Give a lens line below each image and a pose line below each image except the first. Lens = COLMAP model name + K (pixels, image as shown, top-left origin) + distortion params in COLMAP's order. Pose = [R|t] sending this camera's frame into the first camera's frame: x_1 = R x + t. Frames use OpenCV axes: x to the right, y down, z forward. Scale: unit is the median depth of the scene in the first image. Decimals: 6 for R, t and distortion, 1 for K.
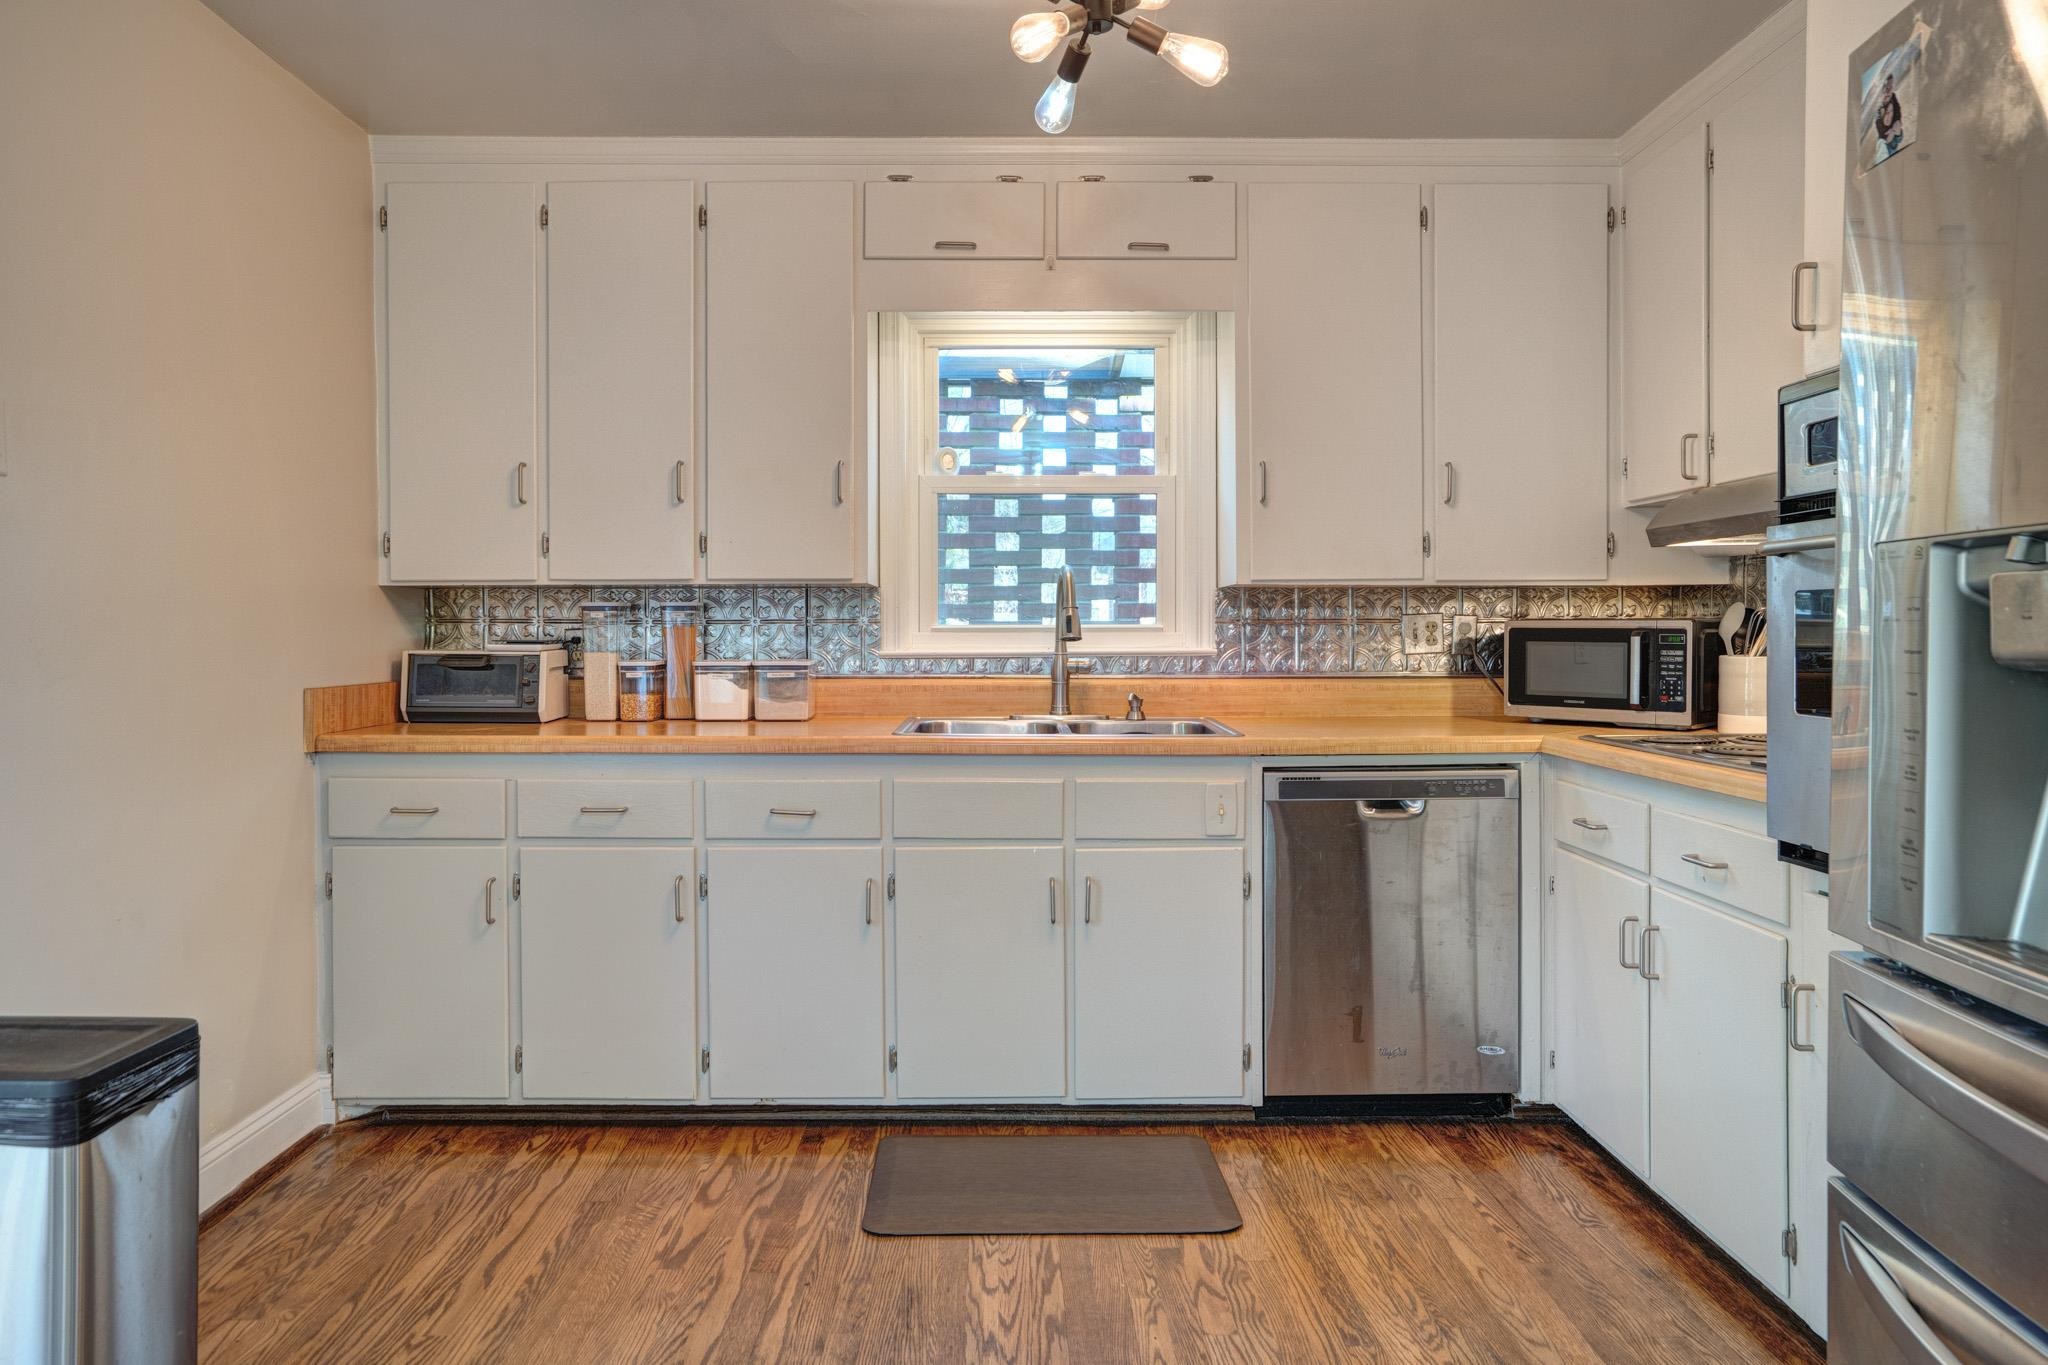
lens RADIAL K [[1321.6, 0, 1021.9], [0, 1321.6, 704.3], [0, 0, 1]] dist [-0.027948, 0.049639]
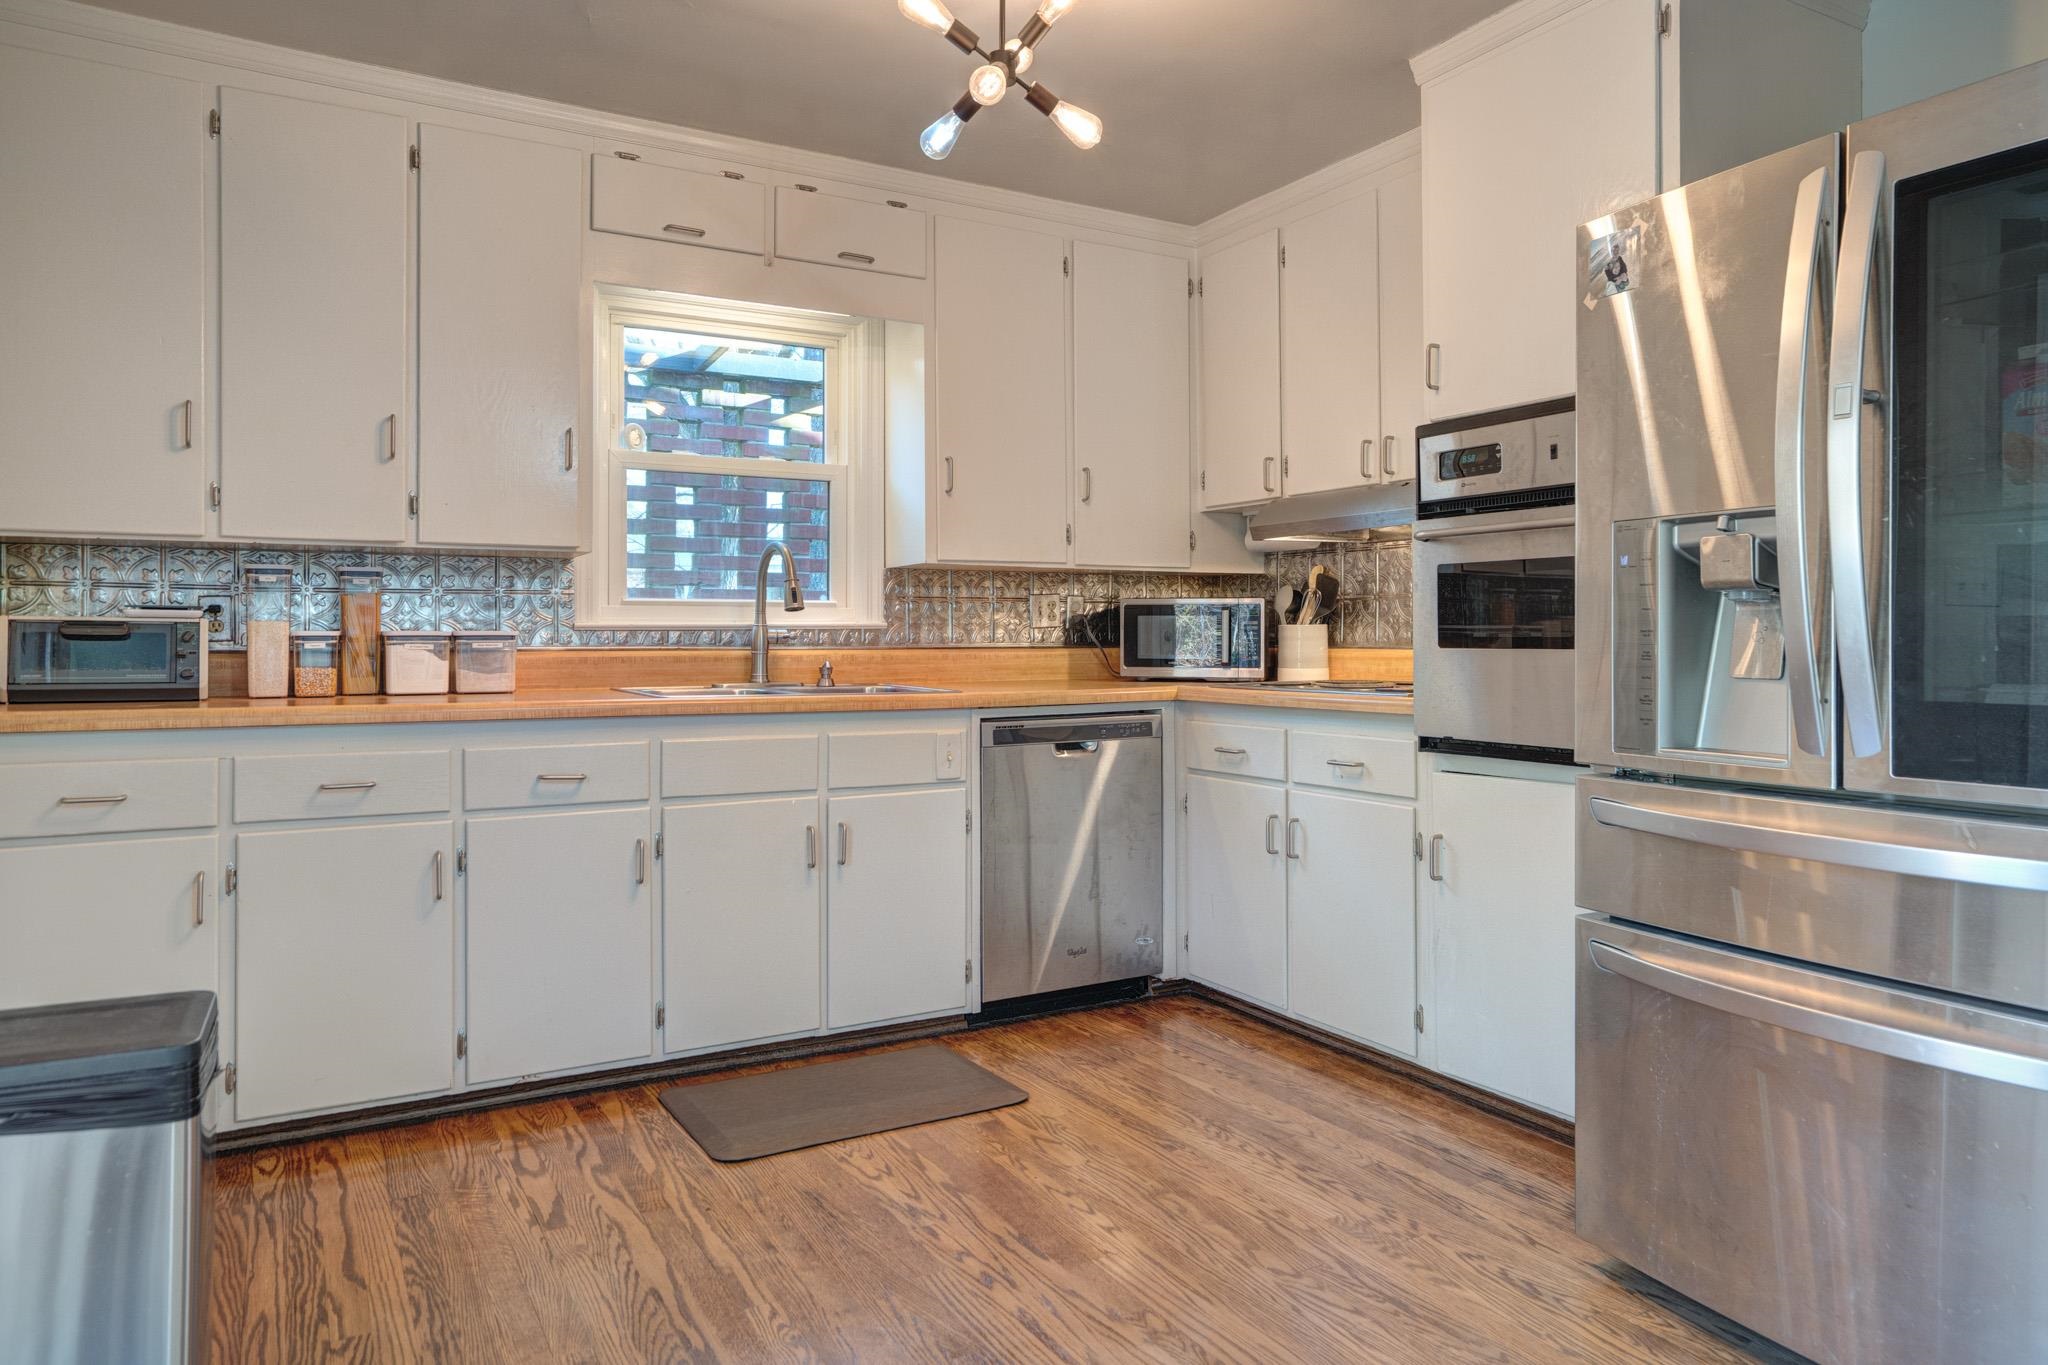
lens RADIAL K [[1321.6, 0, 1021.9], [0, 1321.6, 704.3], [0, 0, 1]] dist [-0.027948, 0.049639]
pose [[0.867517, -0.024483, 0.496804, -0.354161], [0.030154, 0.999539, -0.003397, 0.039196], [-0.496492, 0.017928, 0.867856, -0.030213]]
